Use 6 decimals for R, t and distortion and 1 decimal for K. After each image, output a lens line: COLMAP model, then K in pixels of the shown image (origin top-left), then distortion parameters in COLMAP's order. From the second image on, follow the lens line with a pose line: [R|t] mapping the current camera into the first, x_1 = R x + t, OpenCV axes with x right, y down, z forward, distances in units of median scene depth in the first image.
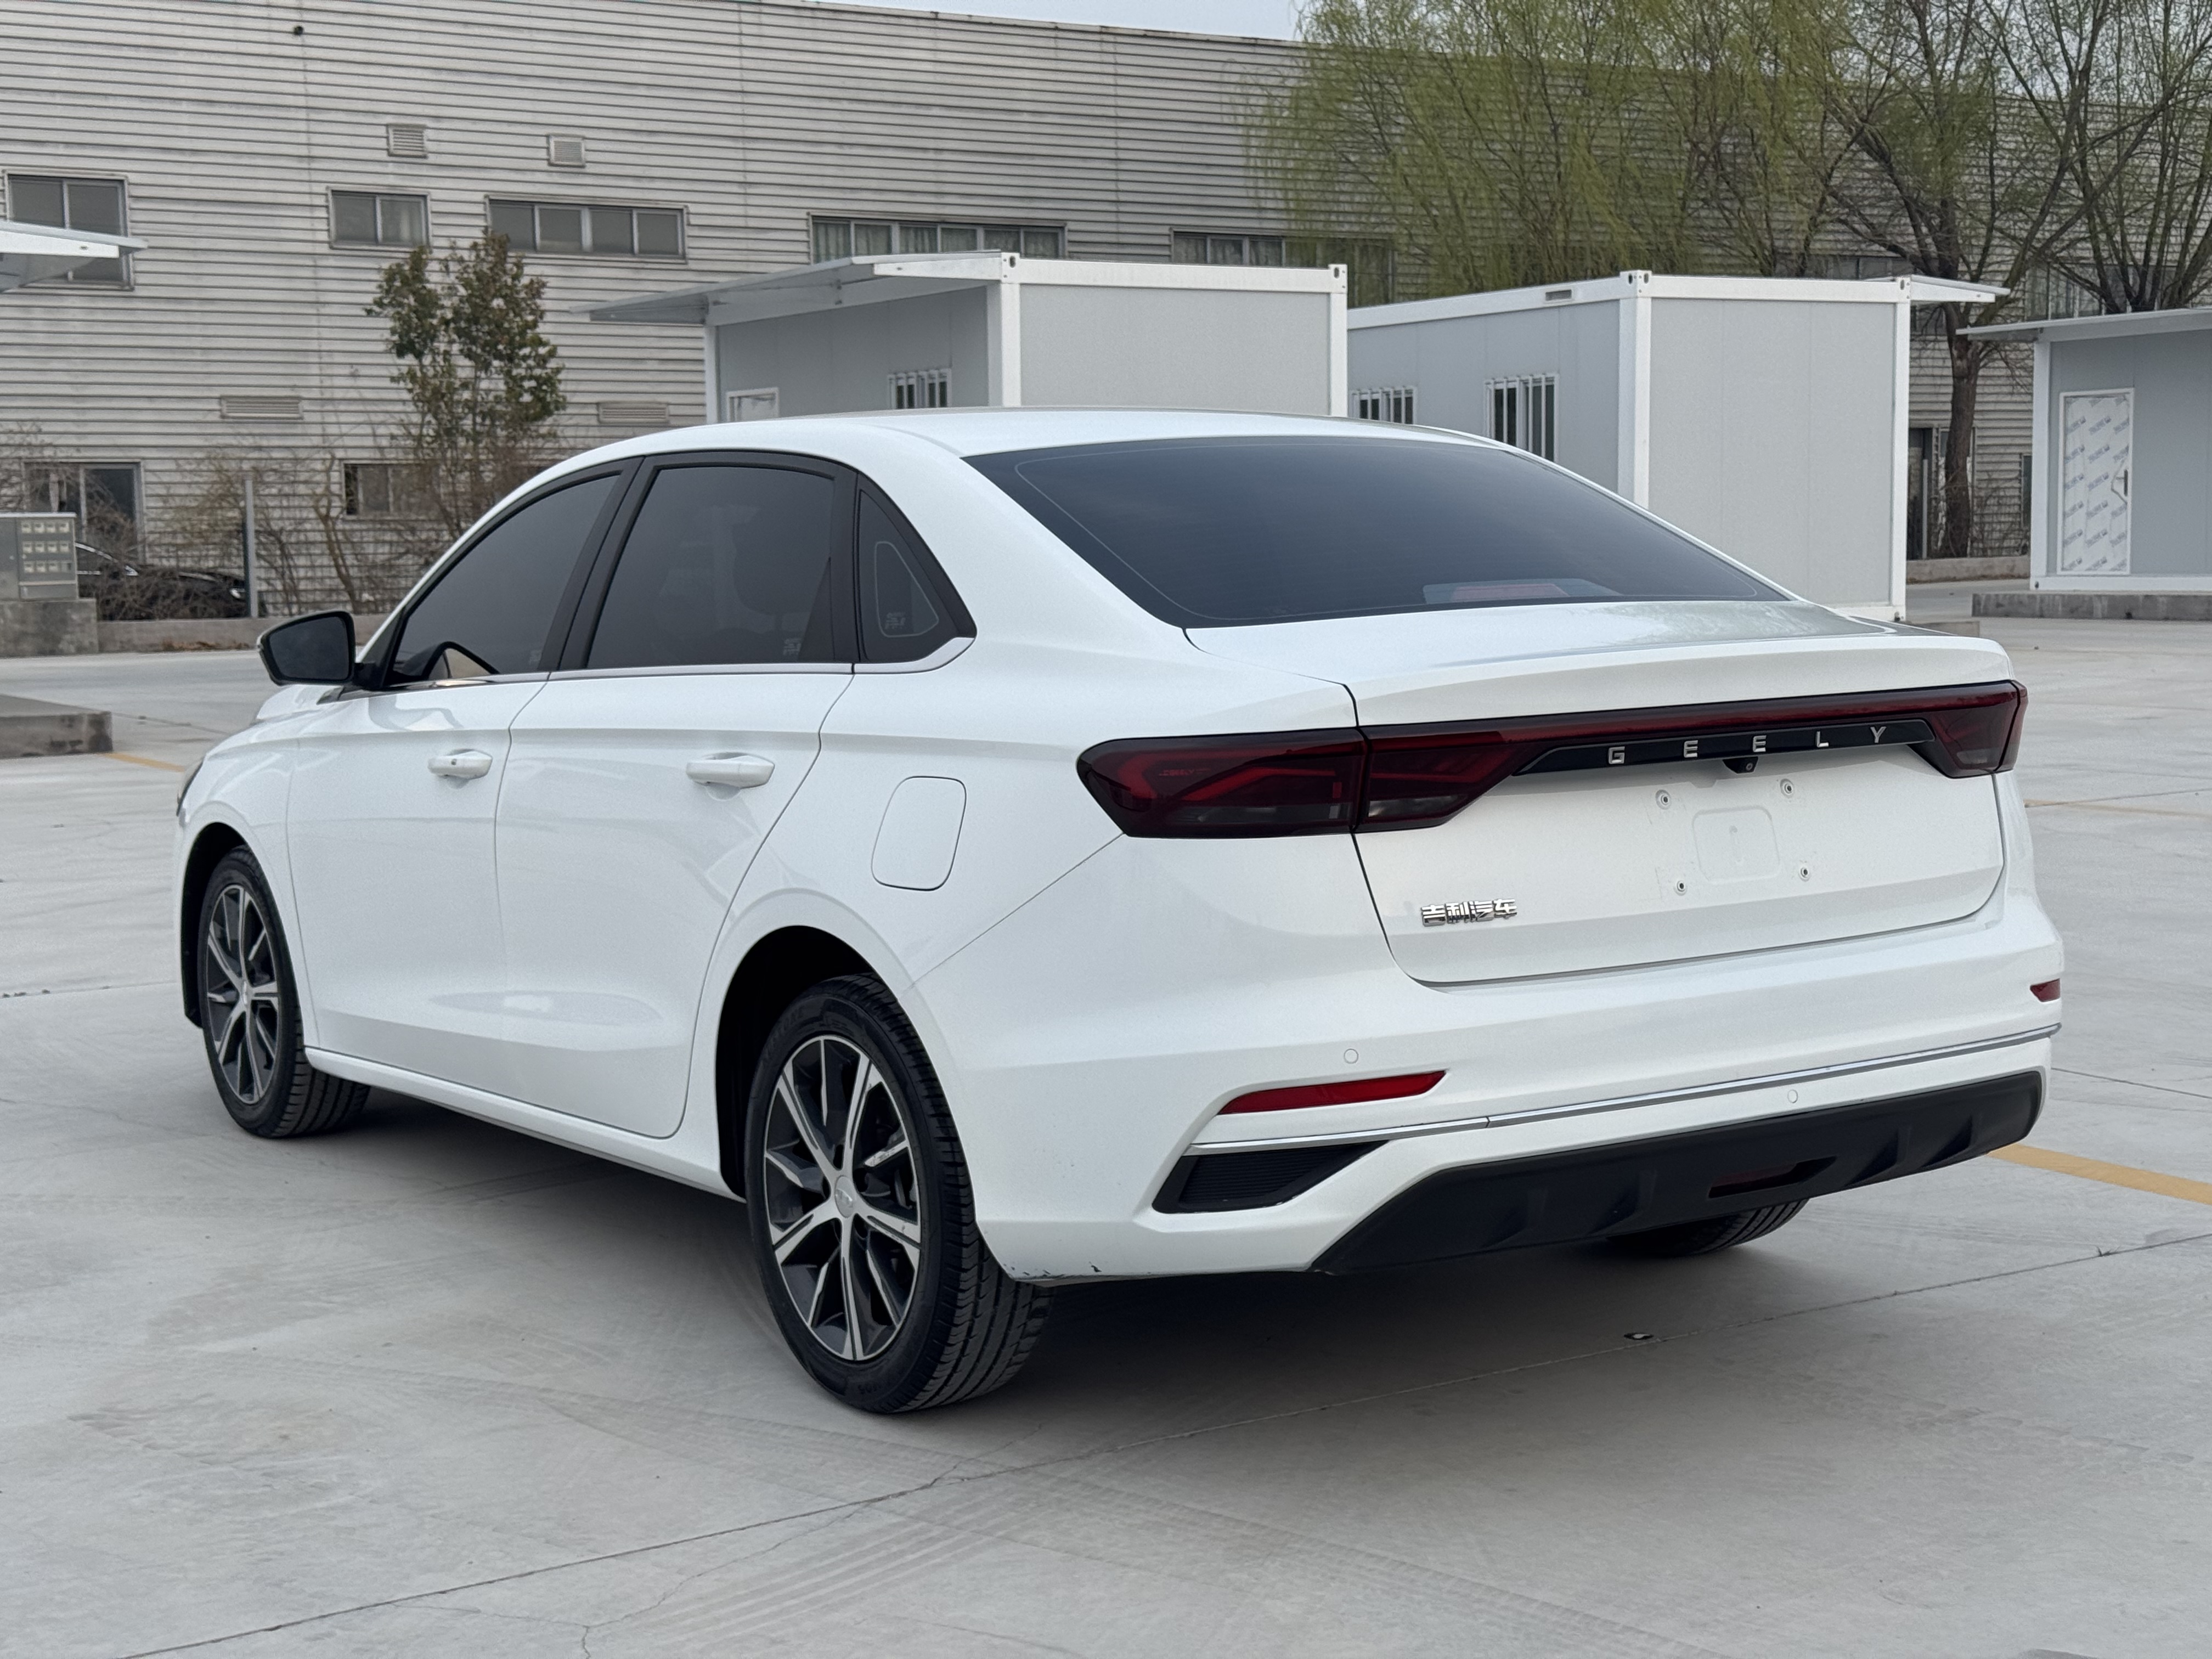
lens RADIAL K [[3067.6, 0, 1114.5], [0, 3067.6, 890.5], [0, 0, 1]] dist [0.201315, -0.427924]
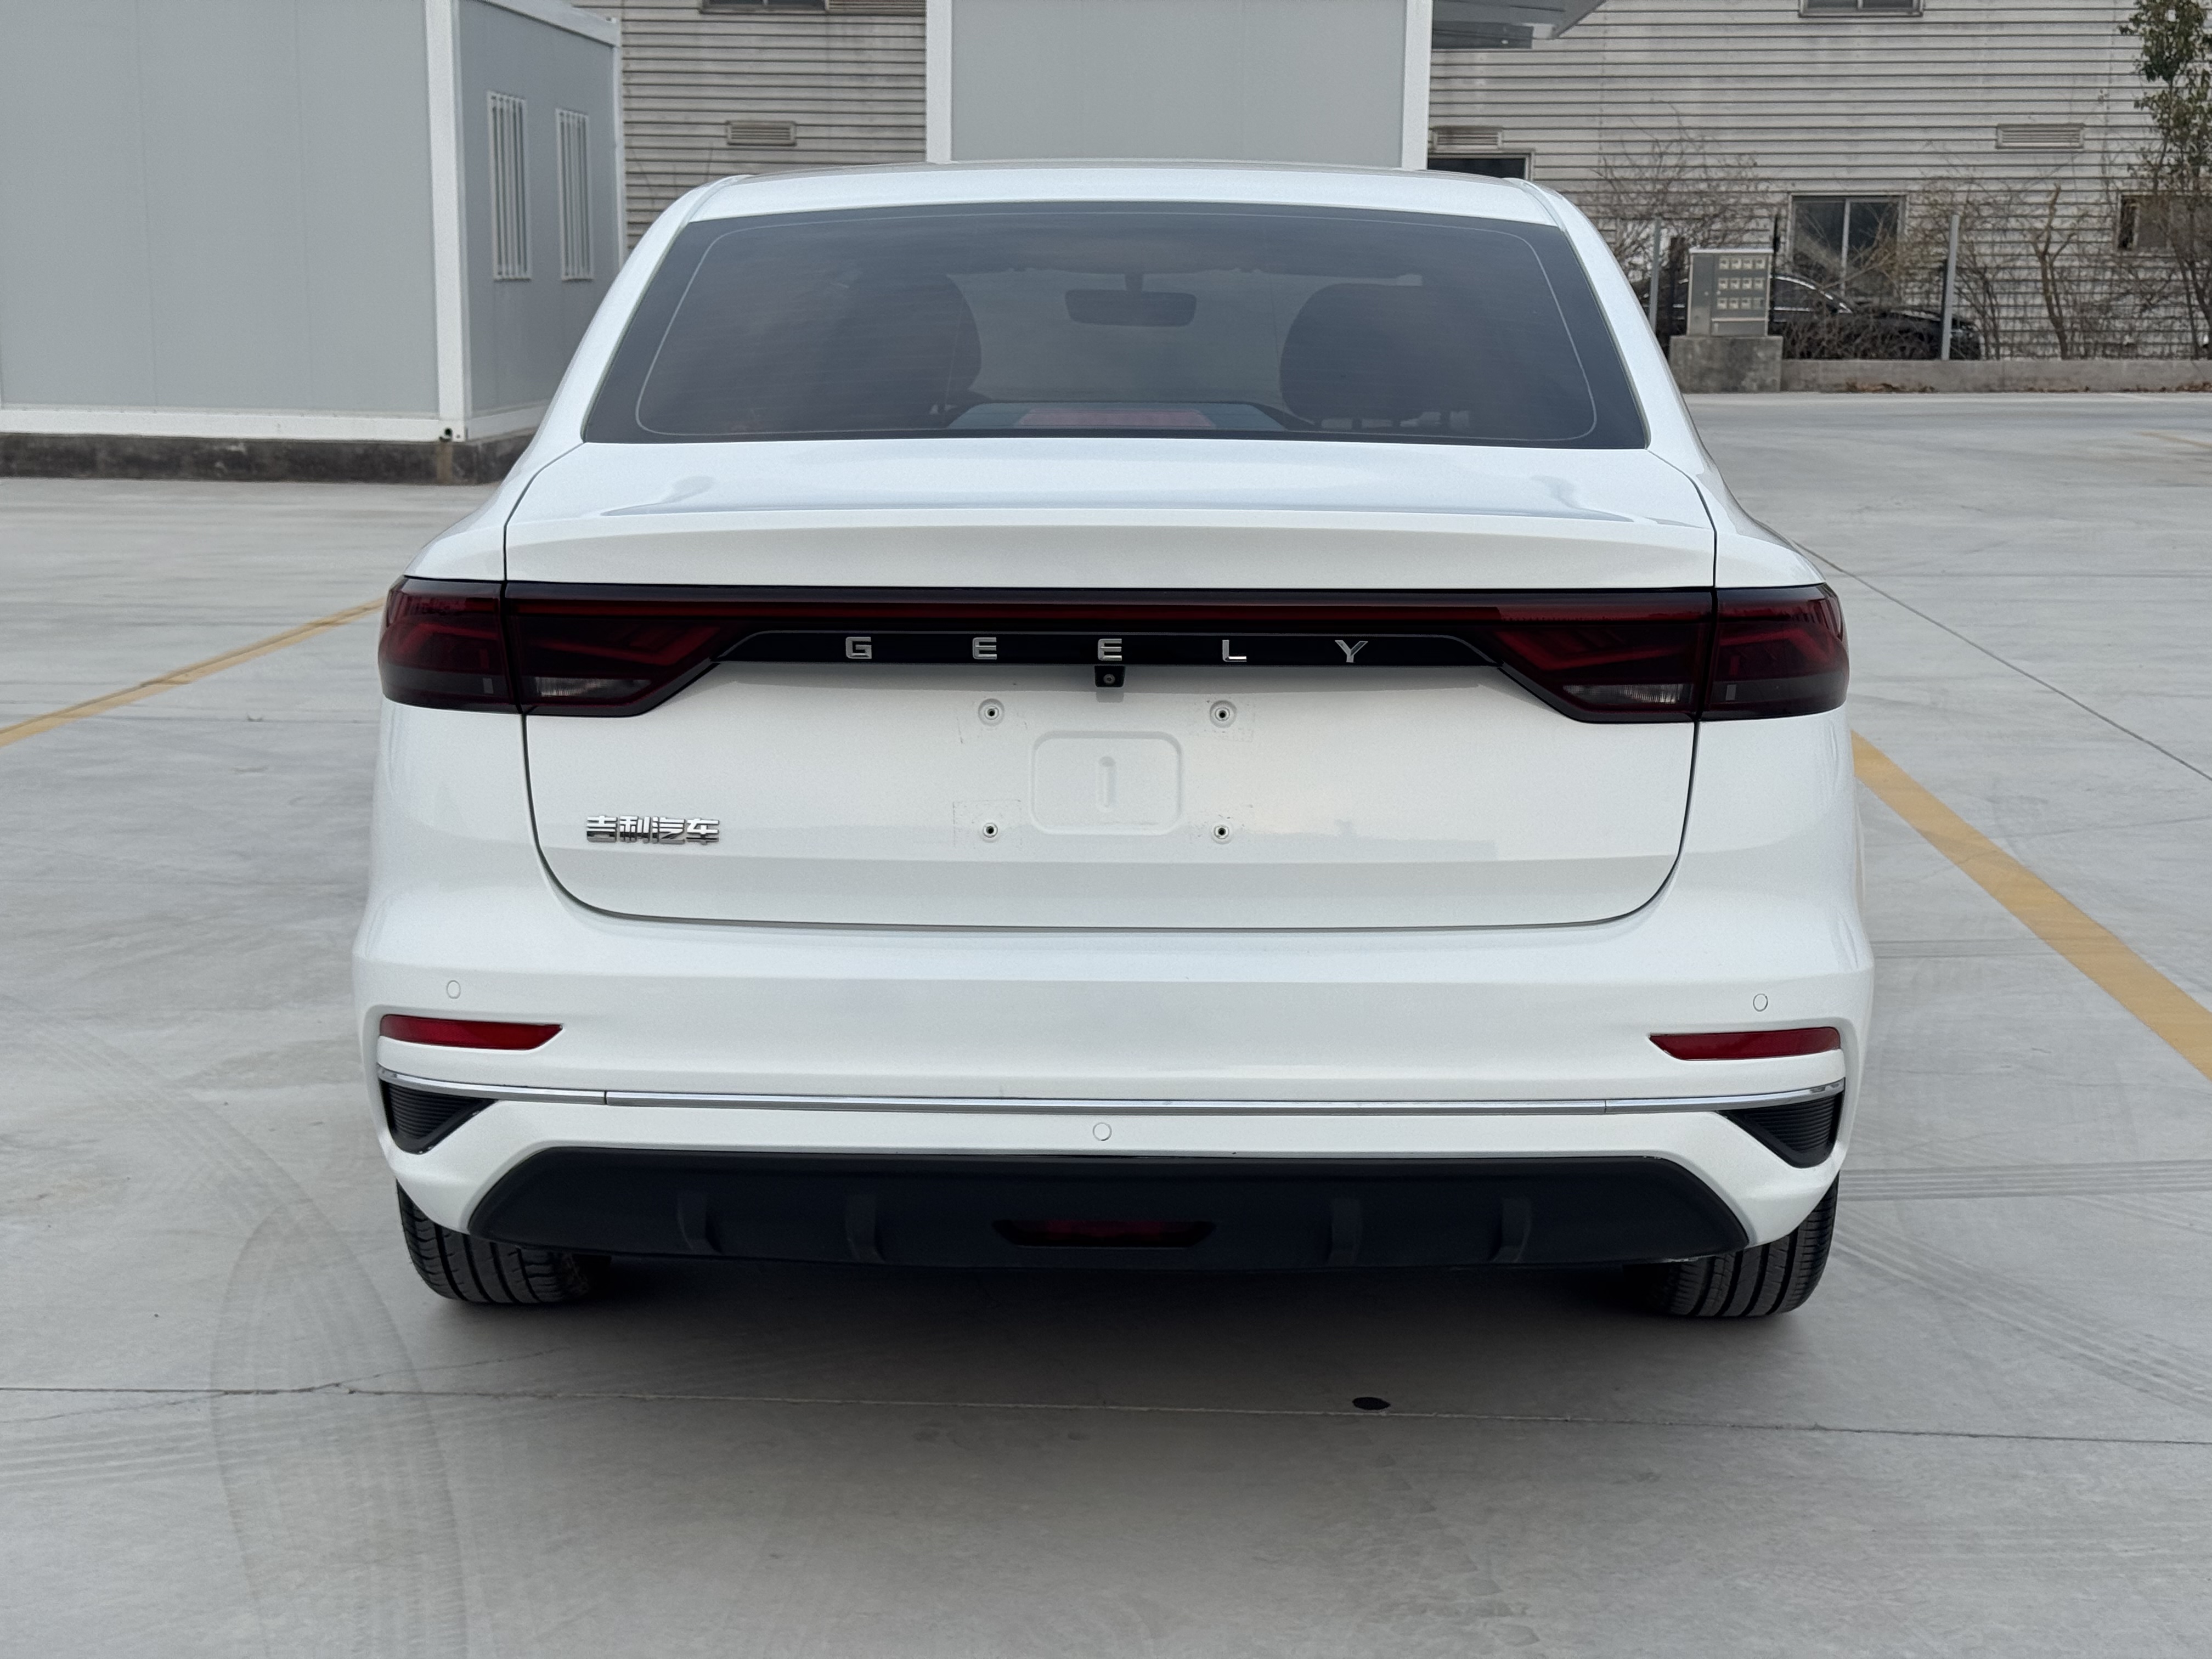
lens RADIAL K [[3067.6, 0, 1114.5], [0, 3067.6, 890.5], [0, 0, 1]] dist [0.201315, -0.427924]
pose [[0.821217, 0.136030, -0.554164, 0.384799], [-0.089259, 0.989837, 0.110701, -0.044573], [0.563591, -0.041446, 0.825013, 0.248624]]
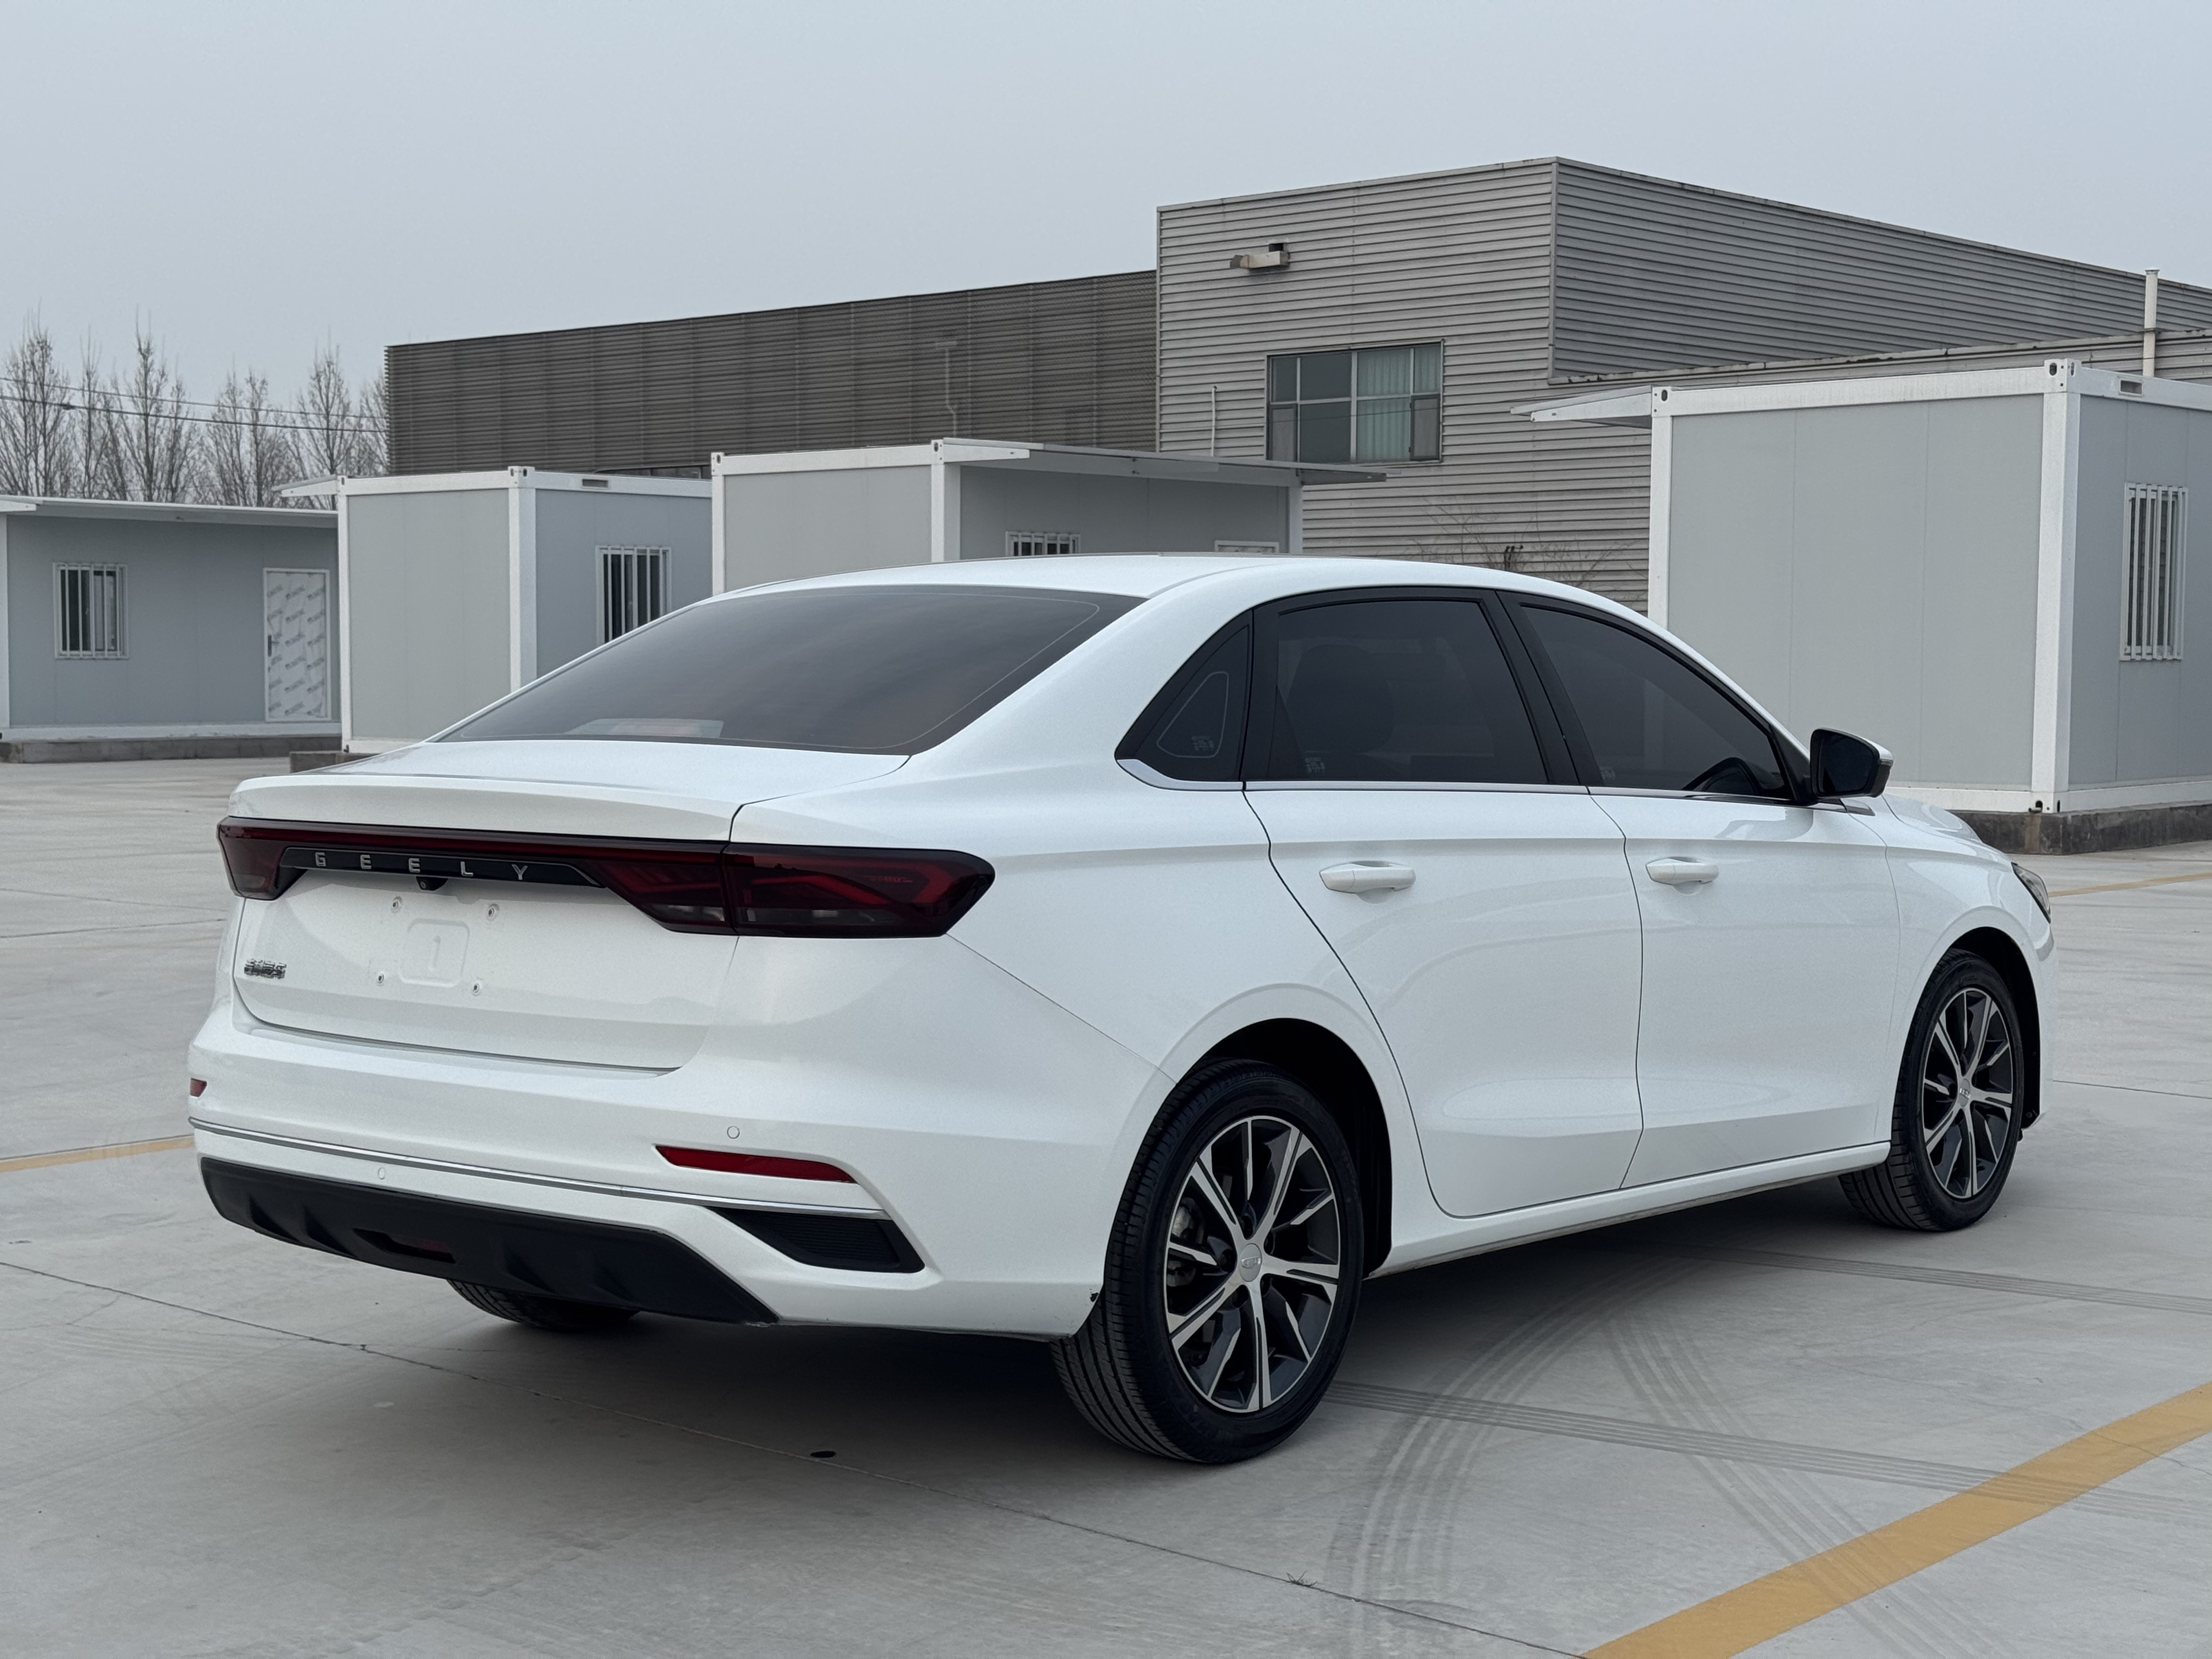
lens RADIAL K [[3112.0, 0, 1167.6], [0, 3112.0, 839.6], [0, 0, 1]] dist [0.159327, -0.291014]
pose [[0.298965, 0.078752, -0.951009, 0.871999], [-0.121655, 0.991602, 0.043869, -0.088453], [0.946478, 0.102580, 0.306035, 0.562830]]
